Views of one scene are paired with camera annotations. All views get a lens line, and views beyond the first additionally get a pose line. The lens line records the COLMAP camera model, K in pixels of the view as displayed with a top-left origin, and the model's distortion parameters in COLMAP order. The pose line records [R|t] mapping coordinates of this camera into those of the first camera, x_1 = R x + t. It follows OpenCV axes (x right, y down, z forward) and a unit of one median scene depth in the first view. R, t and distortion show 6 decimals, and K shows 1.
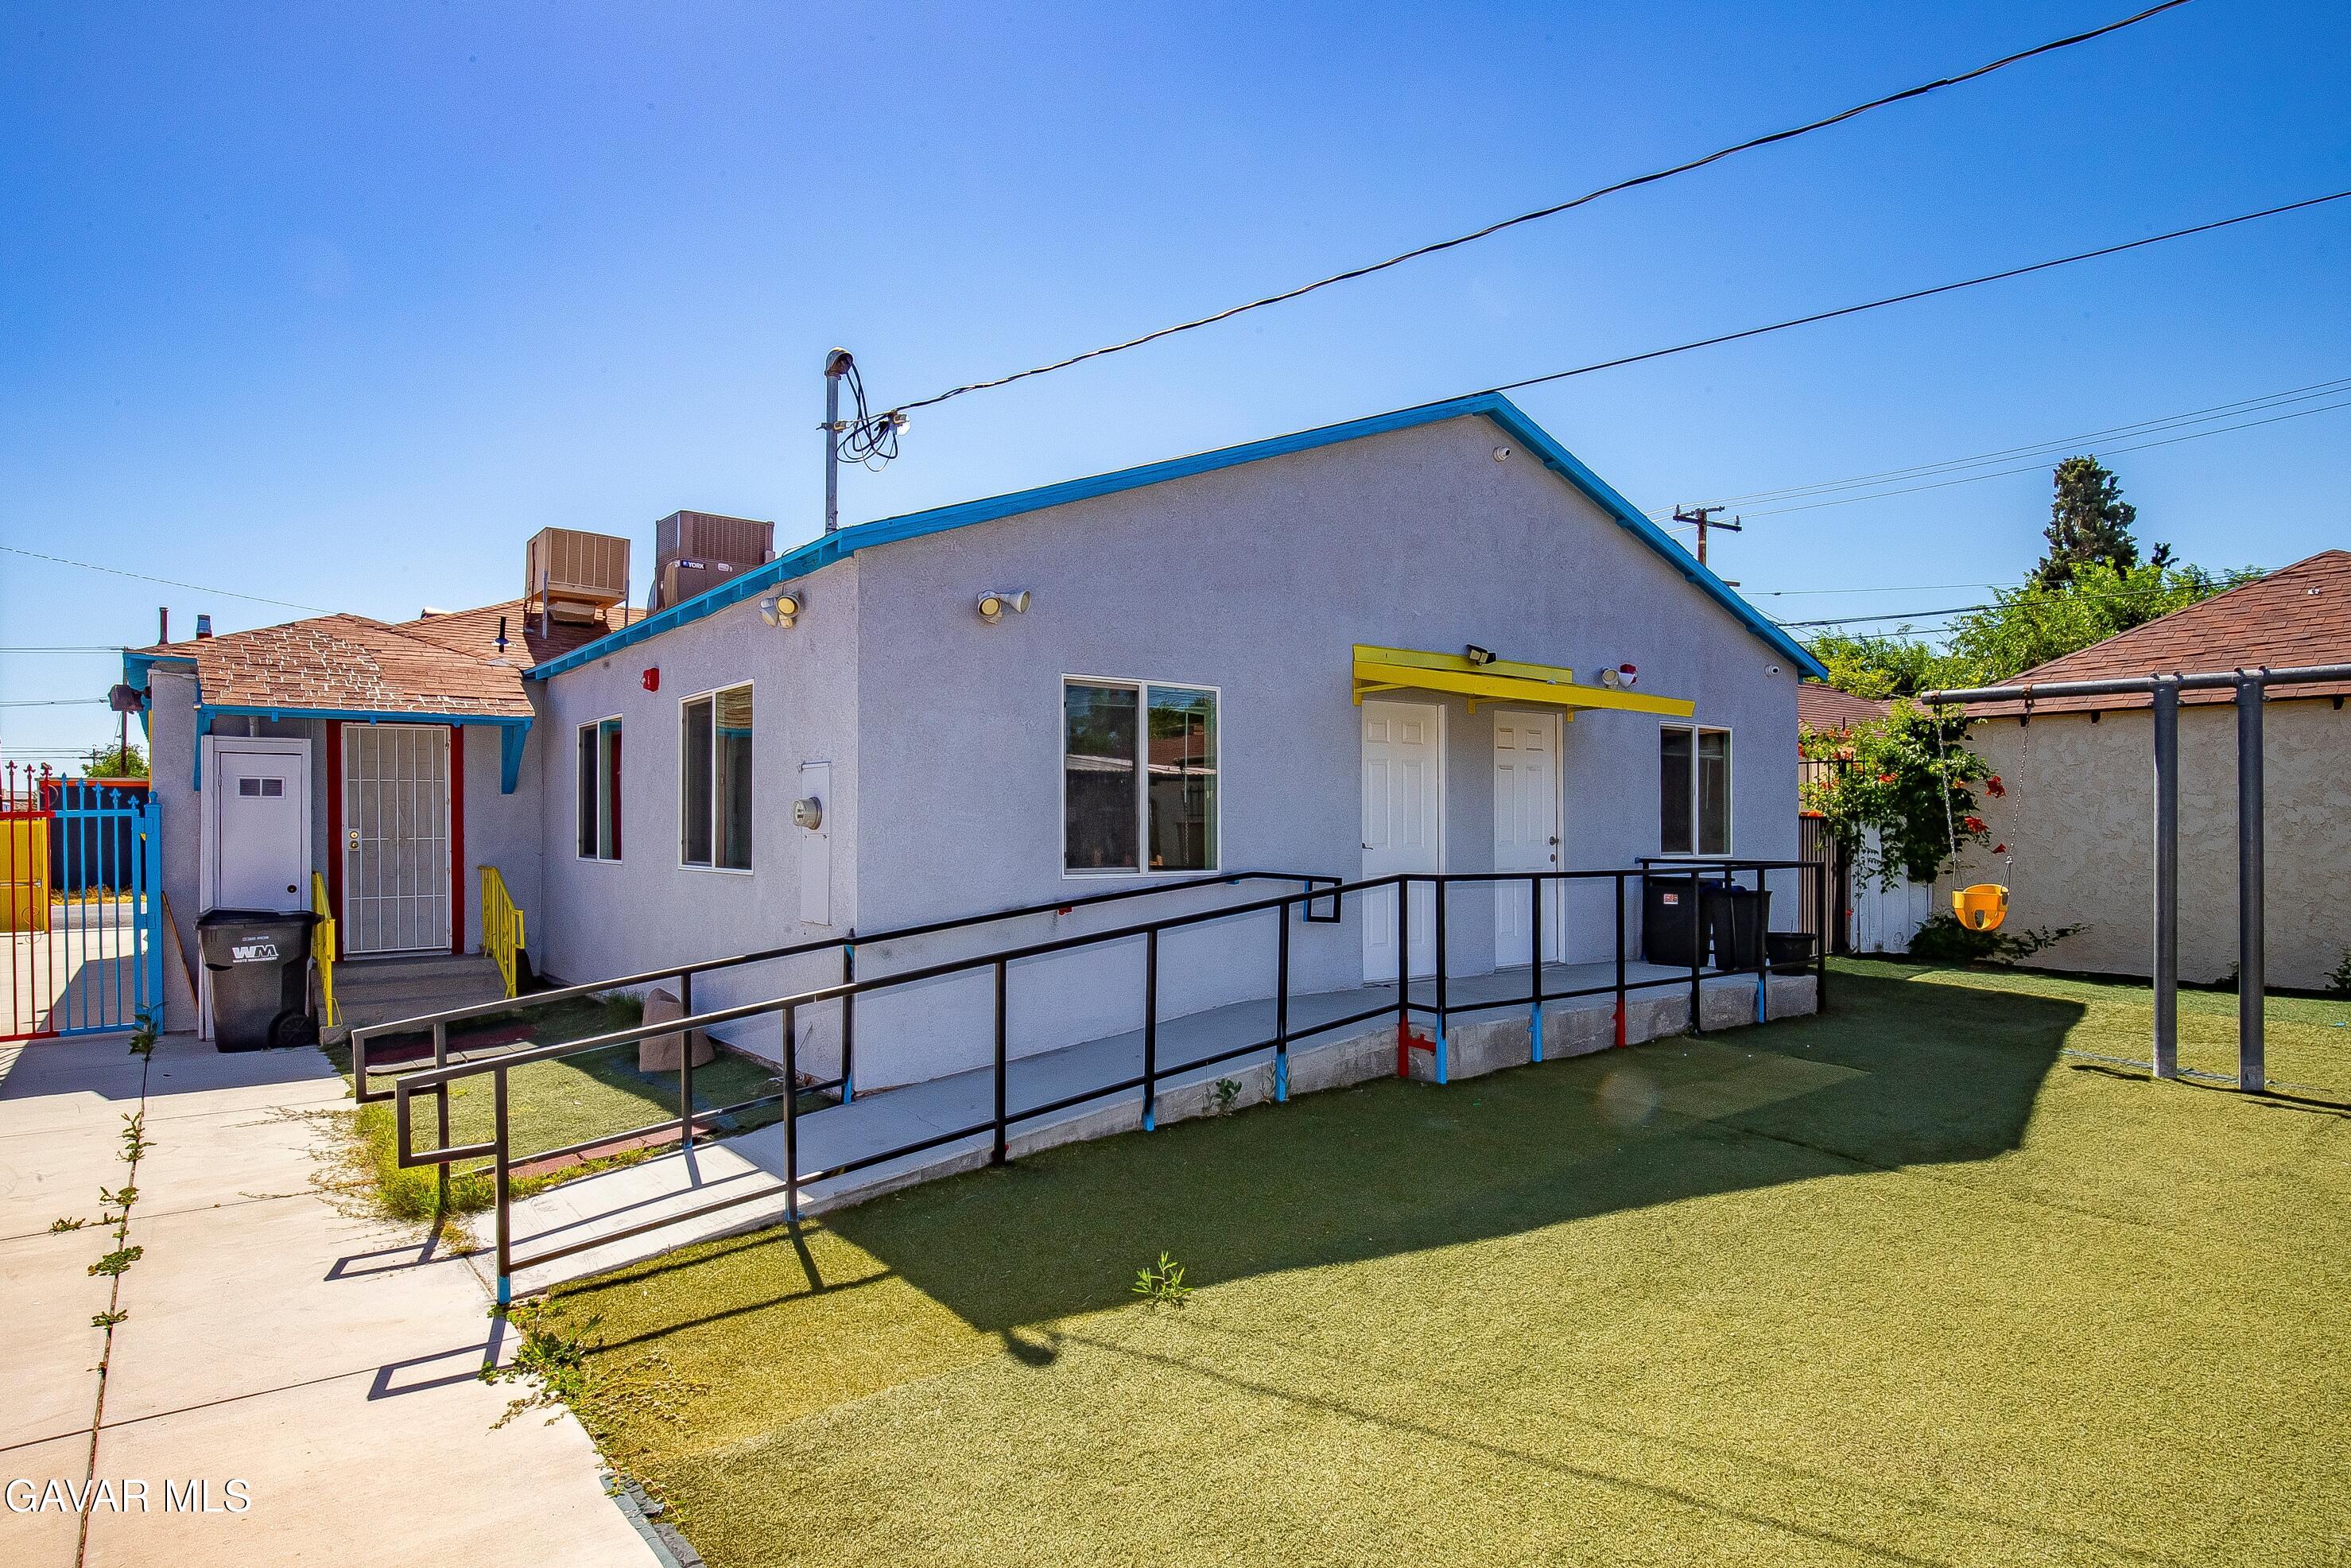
lens RADIAL K [[1339.2, 0, 1180.3], [0, 1339.2, 821.5], [0, 0, 1]] dist [-0.012999, 0.003128]
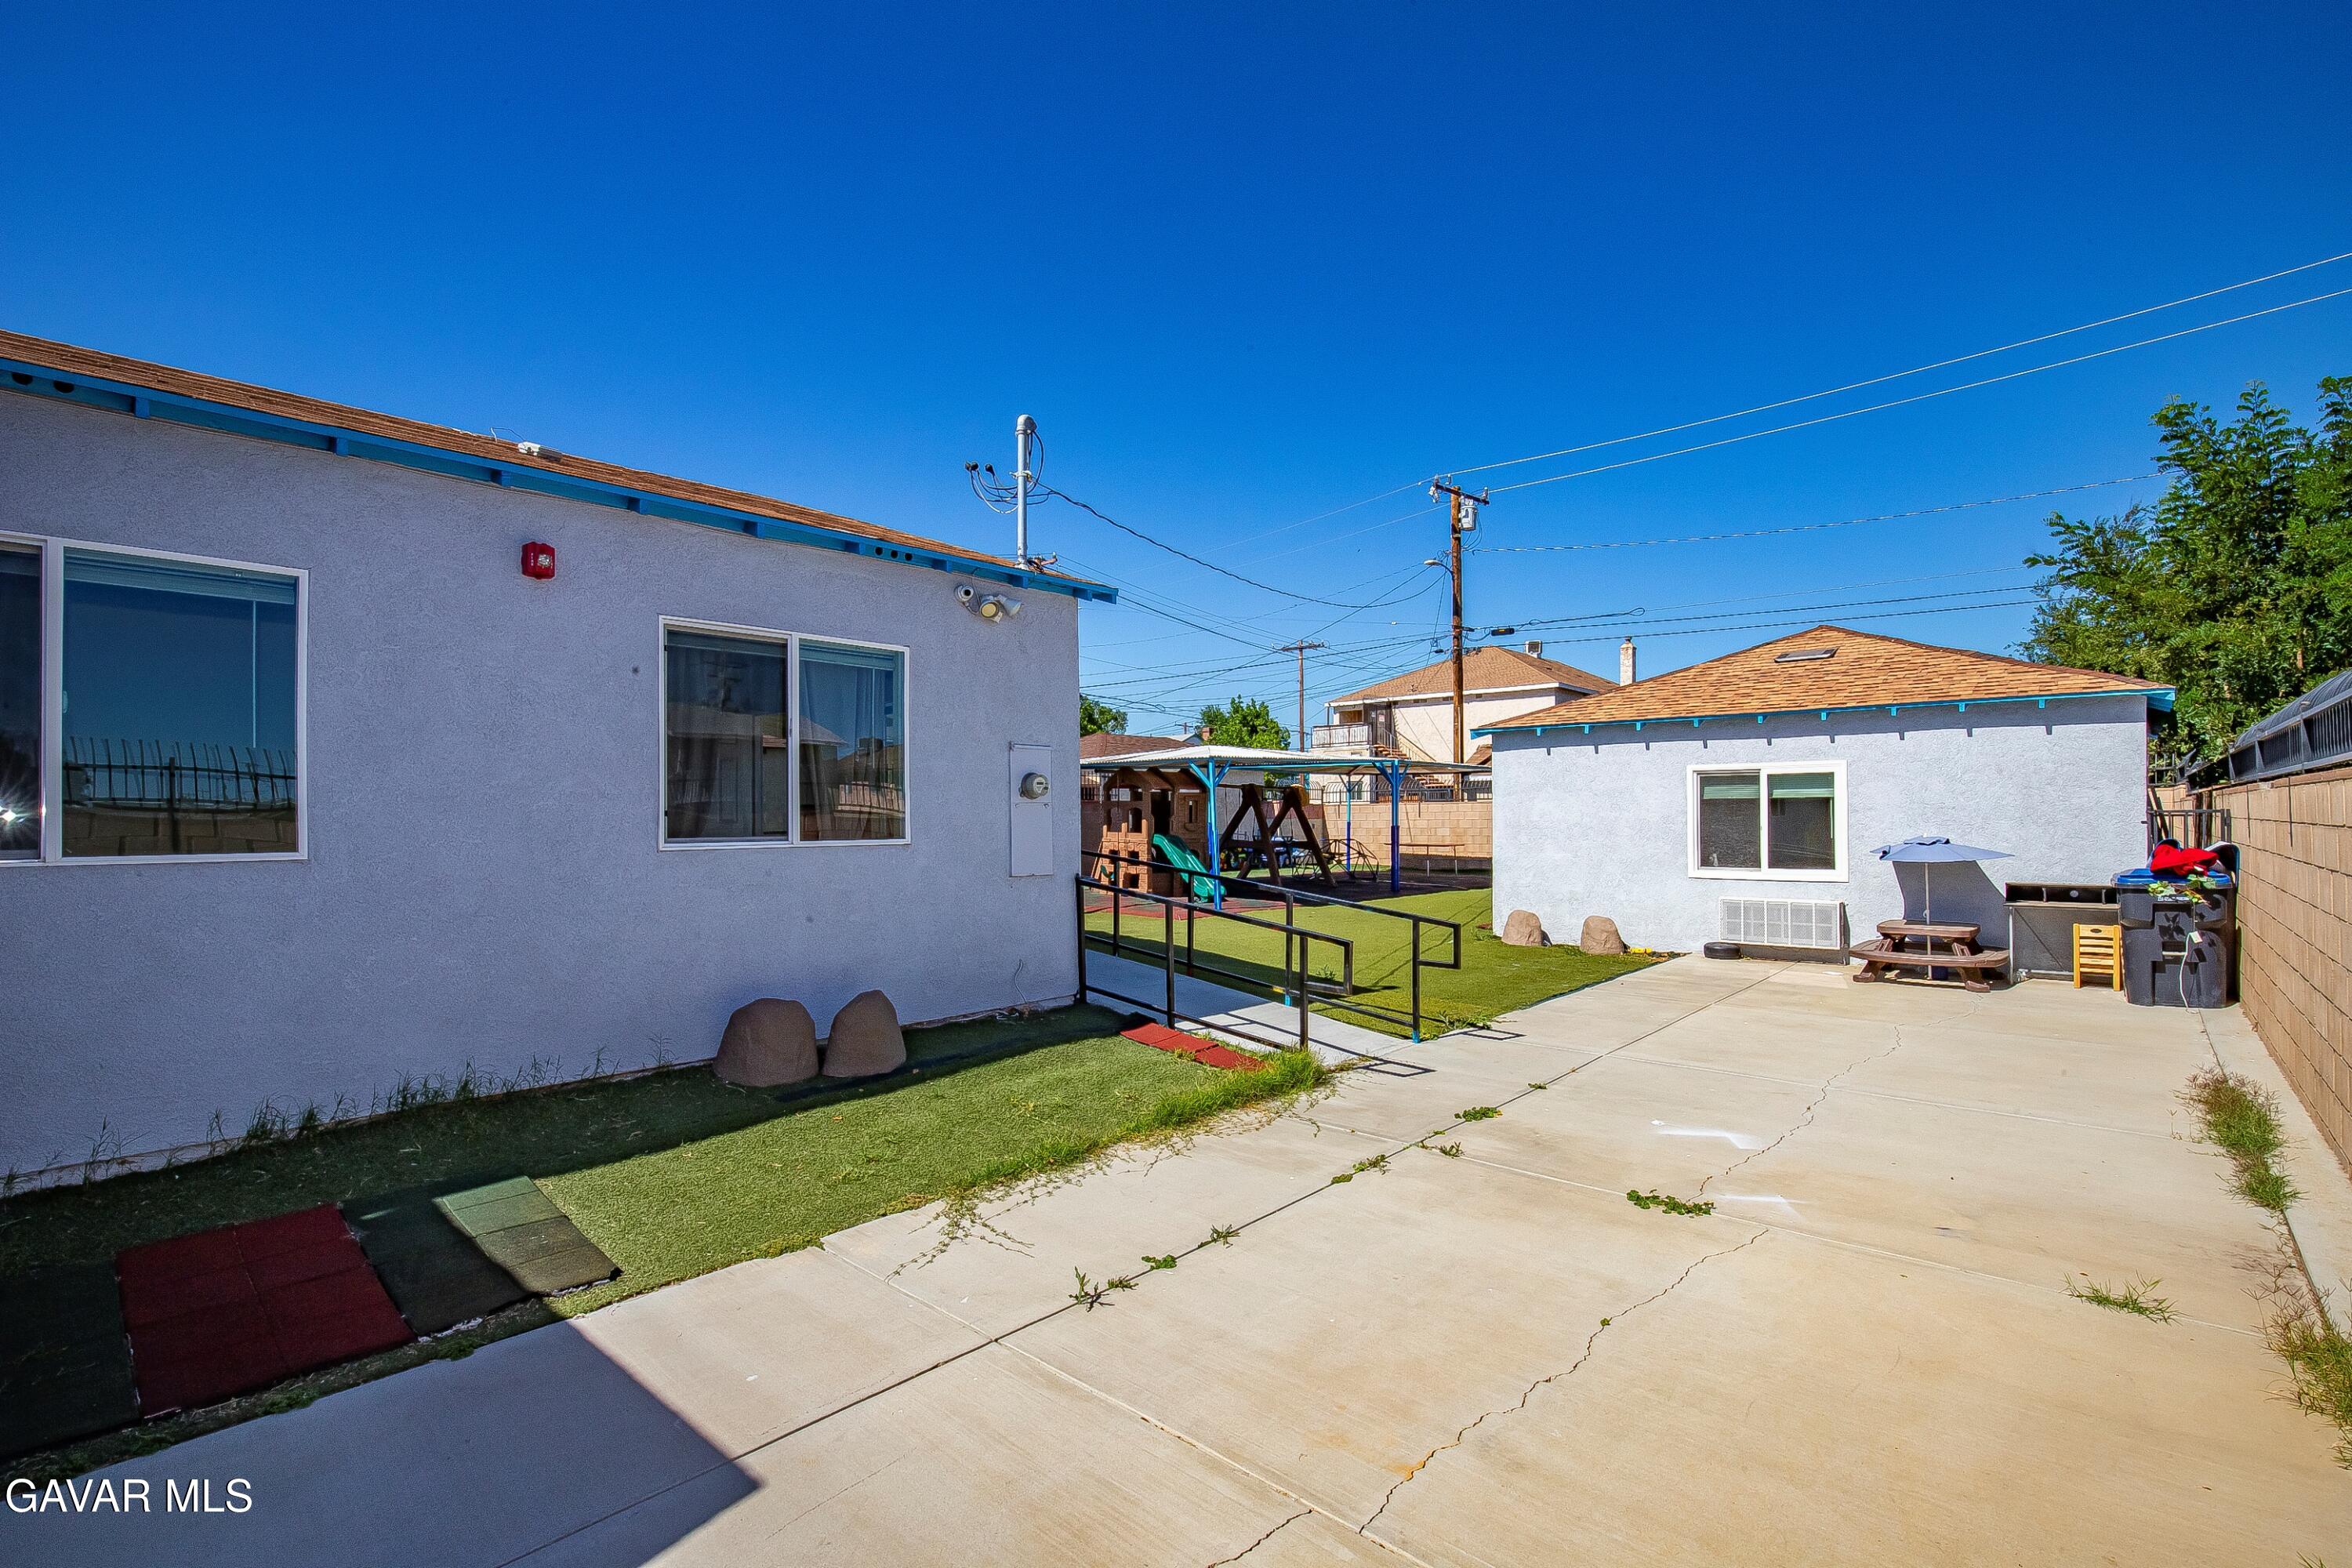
lens RADIAL K [[1095.5, 0, 1176.0], [0, 1095.5, 784.0], [0, 0, 1]] dist [-0.019891, 0.000975]
pose [[-0.192157, 0.032947, 0.980811, -0.841586], [0.001210, 0.999443, -0.033335, 0.016079], [-0.981363, -0.005219, -0.192090, 0.700903]]
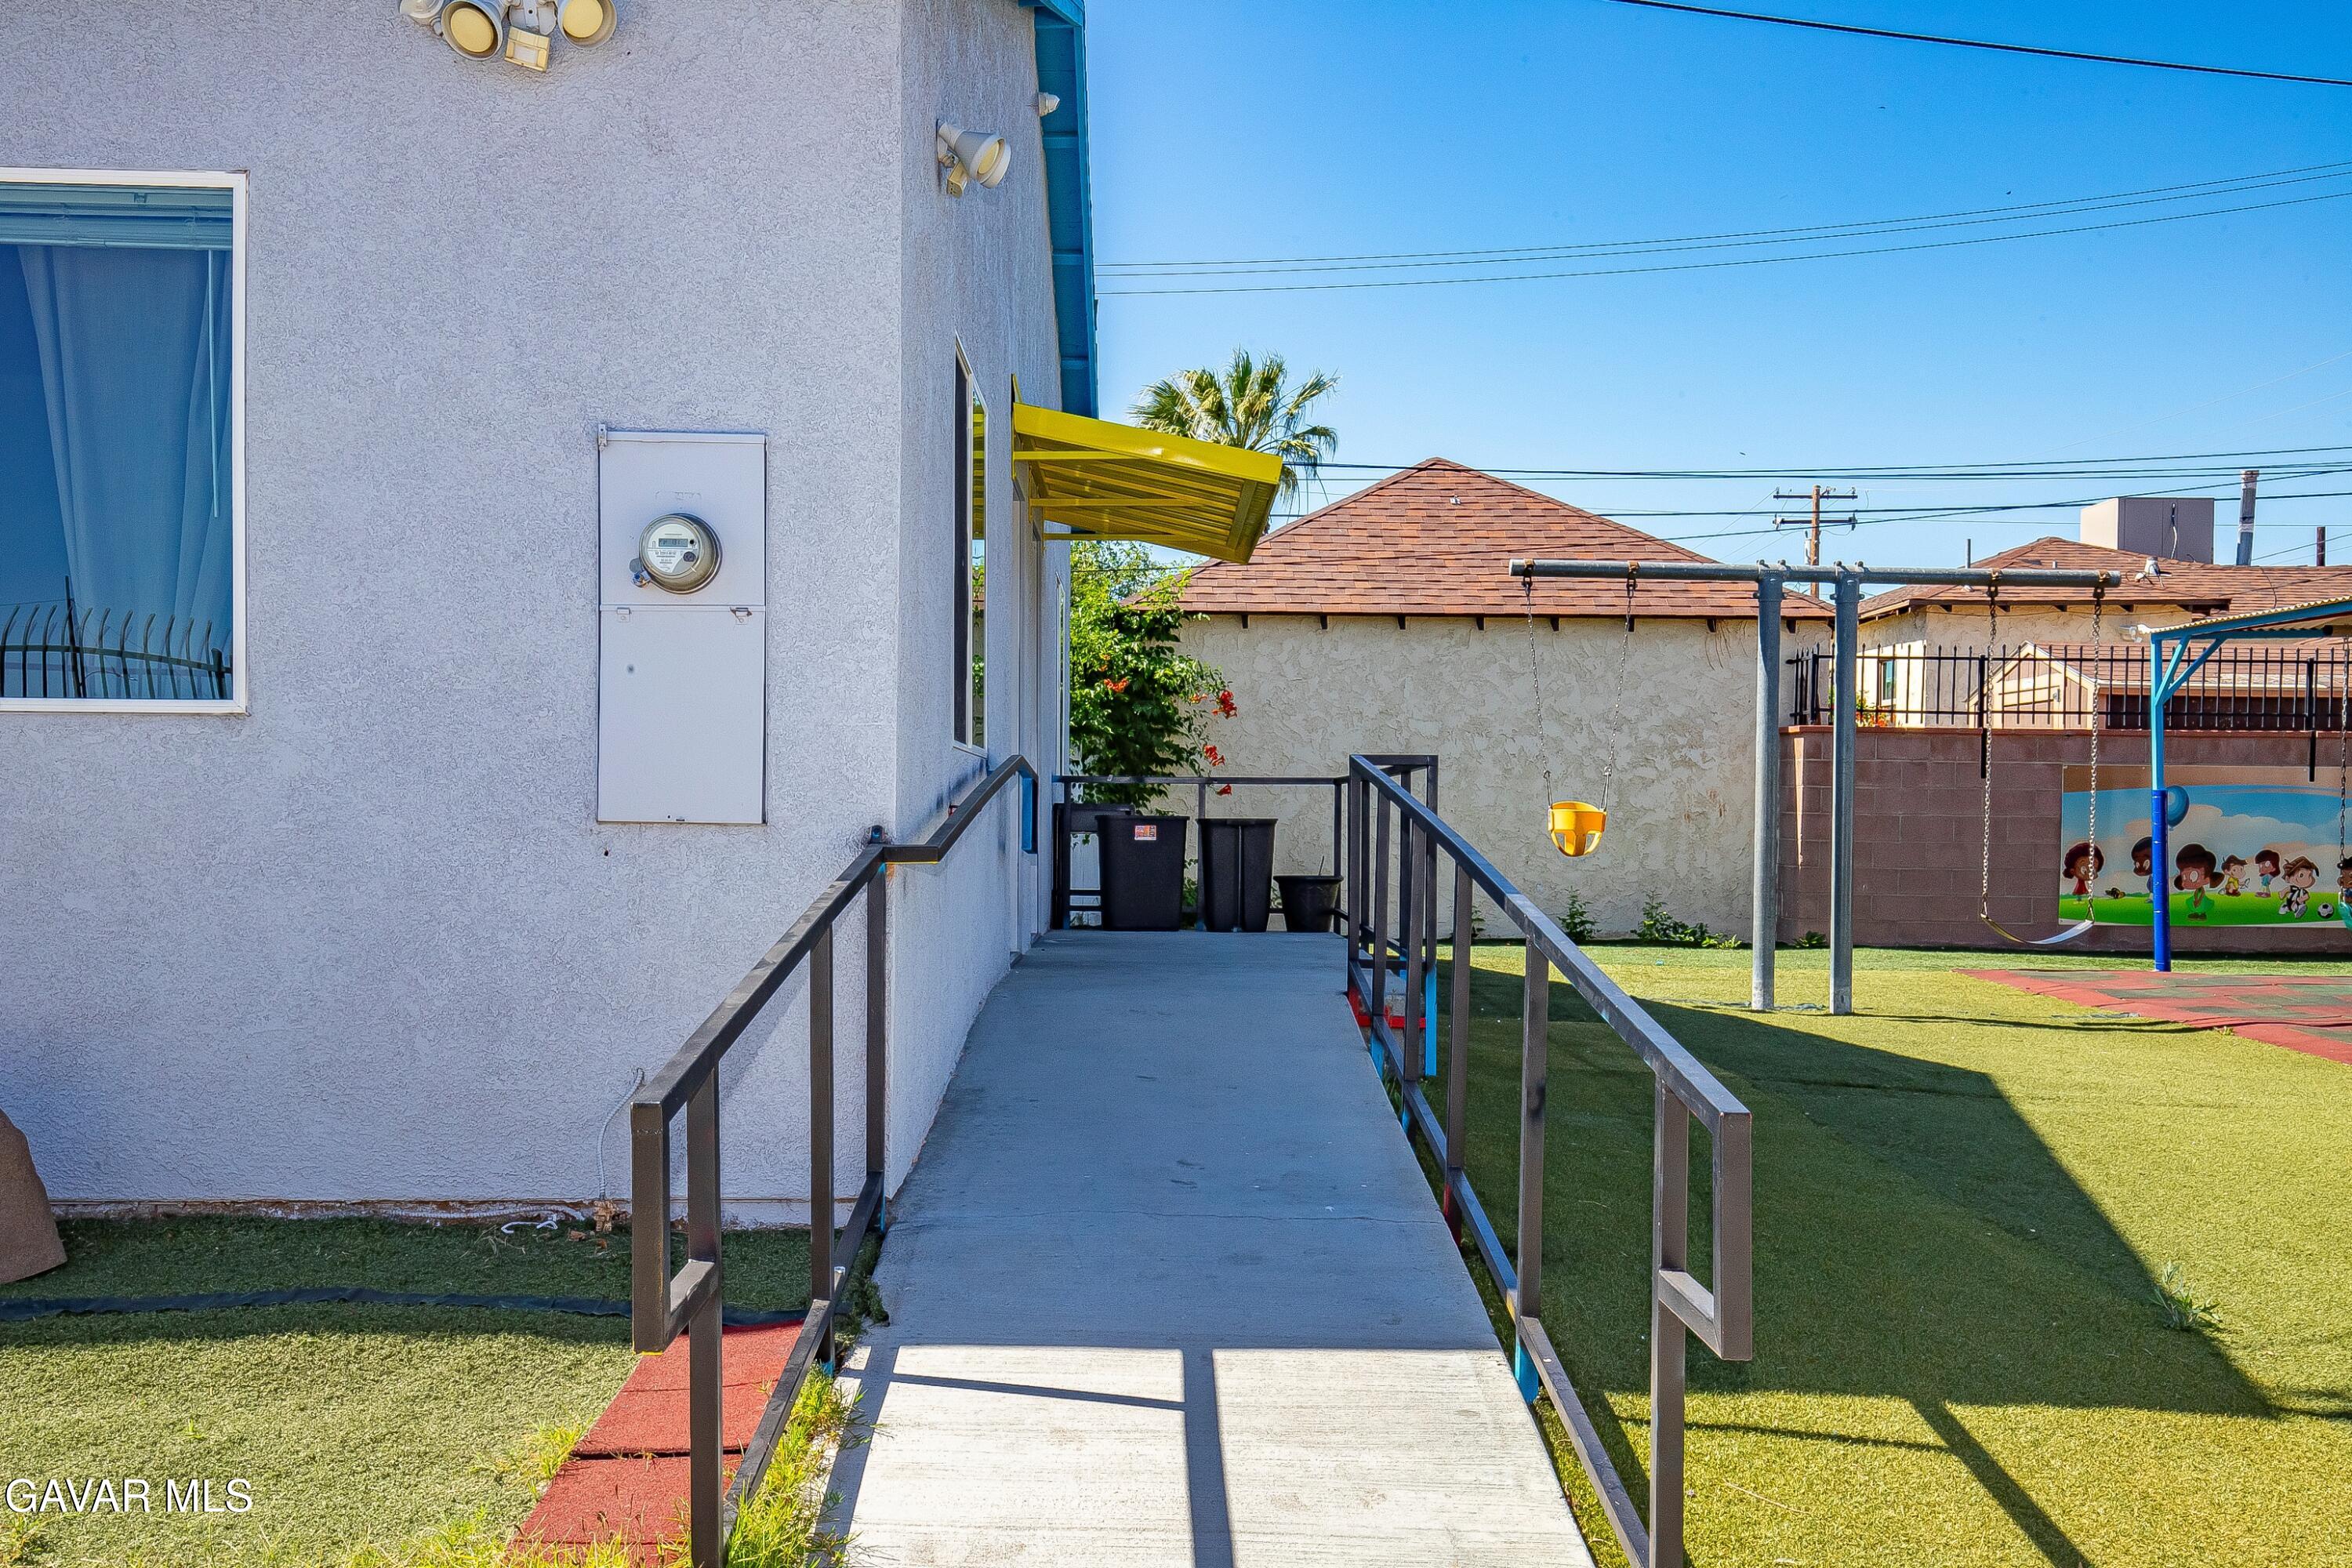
lens RADIAL K [[2110.9, 0, 1171.0], [0, 2110.9, 858.5], [0, 0, 1]] dist [0.038886, 0.001008]
pose [[0.598667, -0.008513, 0.800953, -0.461929], [-0.013824, 0.999685, 0.020957, 0.045787], [-0.800879, -0.023618, 0.598360, 0.327197]]
